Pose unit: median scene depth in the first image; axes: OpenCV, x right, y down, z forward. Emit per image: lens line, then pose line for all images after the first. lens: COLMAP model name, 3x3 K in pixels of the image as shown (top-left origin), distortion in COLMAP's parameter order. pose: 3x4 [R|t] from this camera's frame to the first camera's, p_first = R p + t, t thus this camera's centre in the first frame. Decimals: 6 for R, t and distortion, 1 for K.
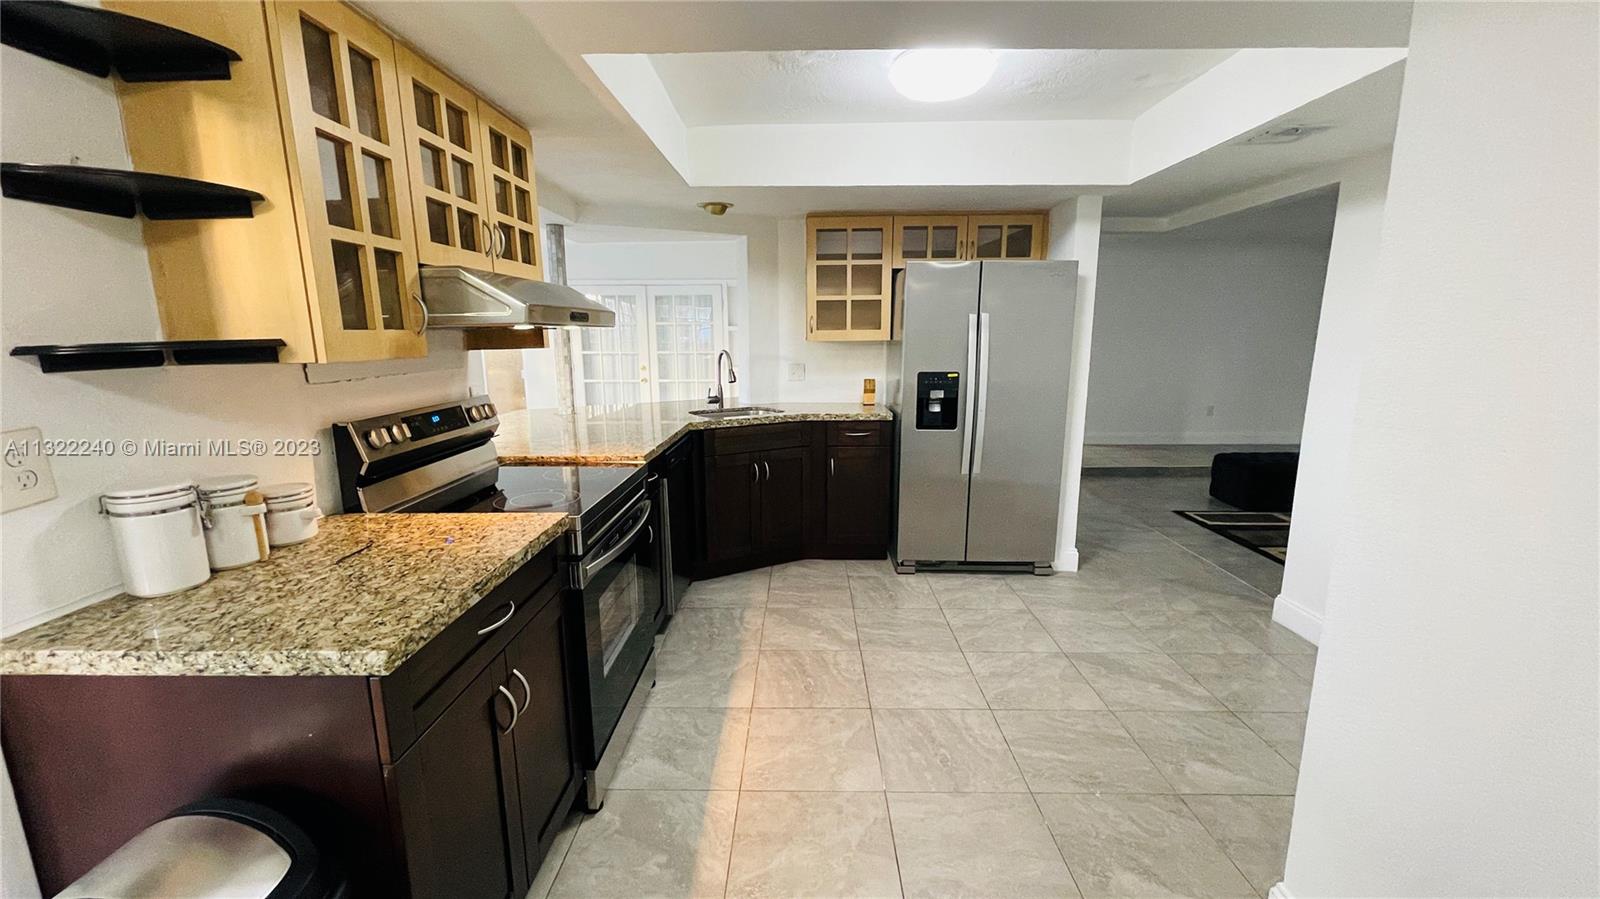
lens RADIAL K [[643.8, 0, 799.8], [0, 643.8, 449.7], [0, 0, 1]] dist [-0.004555, 0.000701]
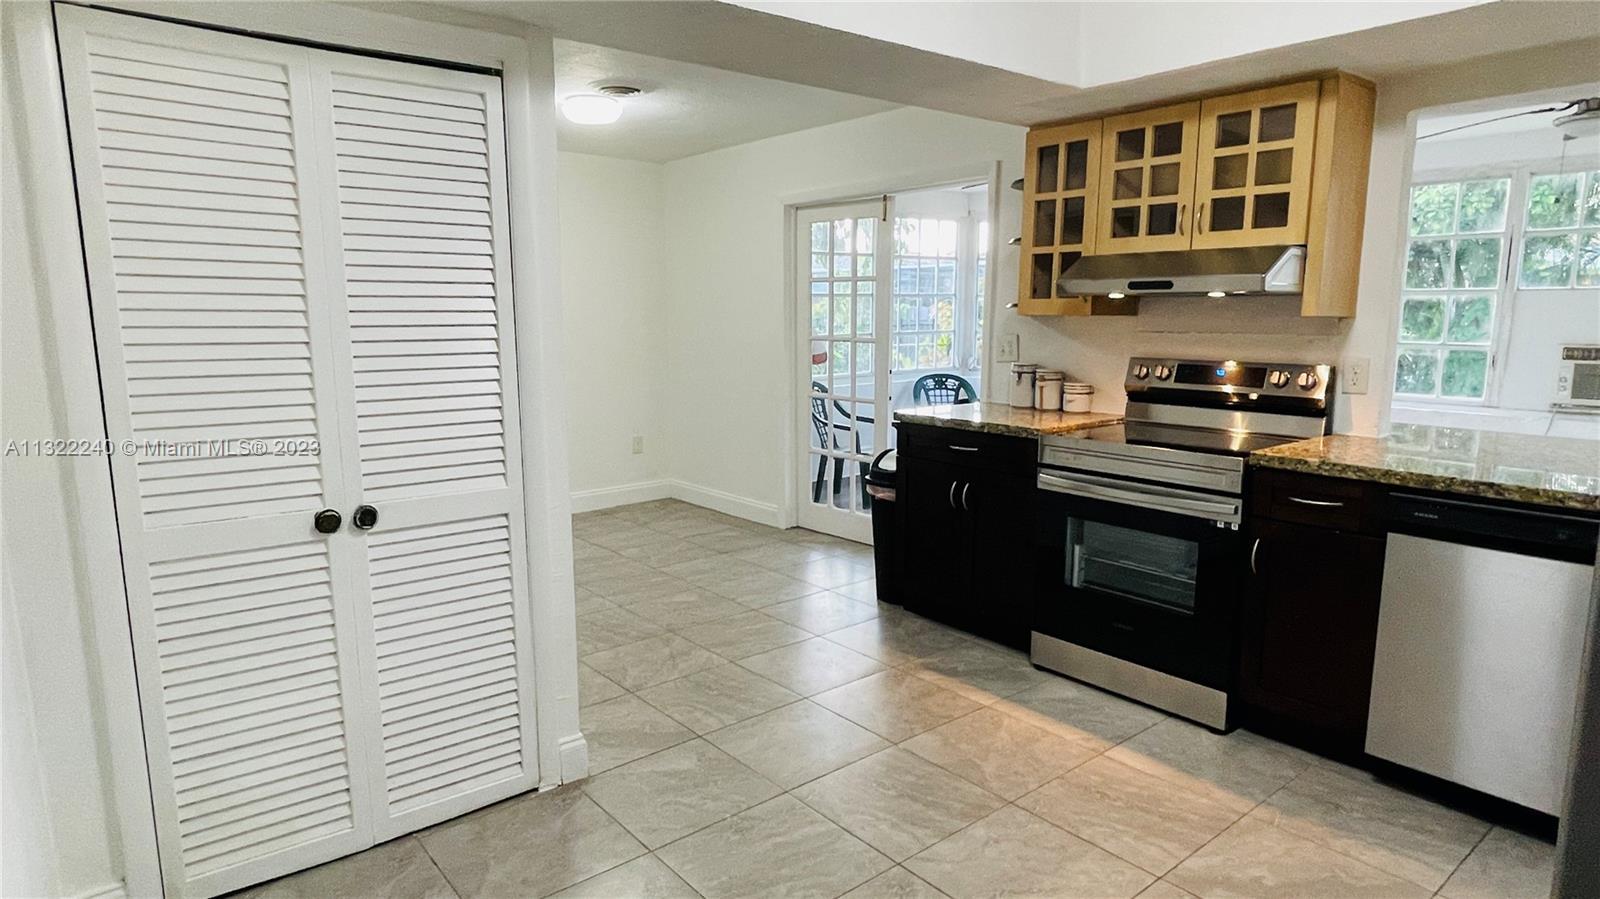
lens RADIAL K [[909.6, 0, 796.4], [0, 909.6, 454.3], [0, 0, 1]] dist [0.002022, -0.004229]
pose [[-0.759944, 0.114517, -0.639822, 1.061851], [-0.108976, 0.947976, 0.299107, -0.309955], [0.640789, 0.297030, -0.707929, 1.675680]]
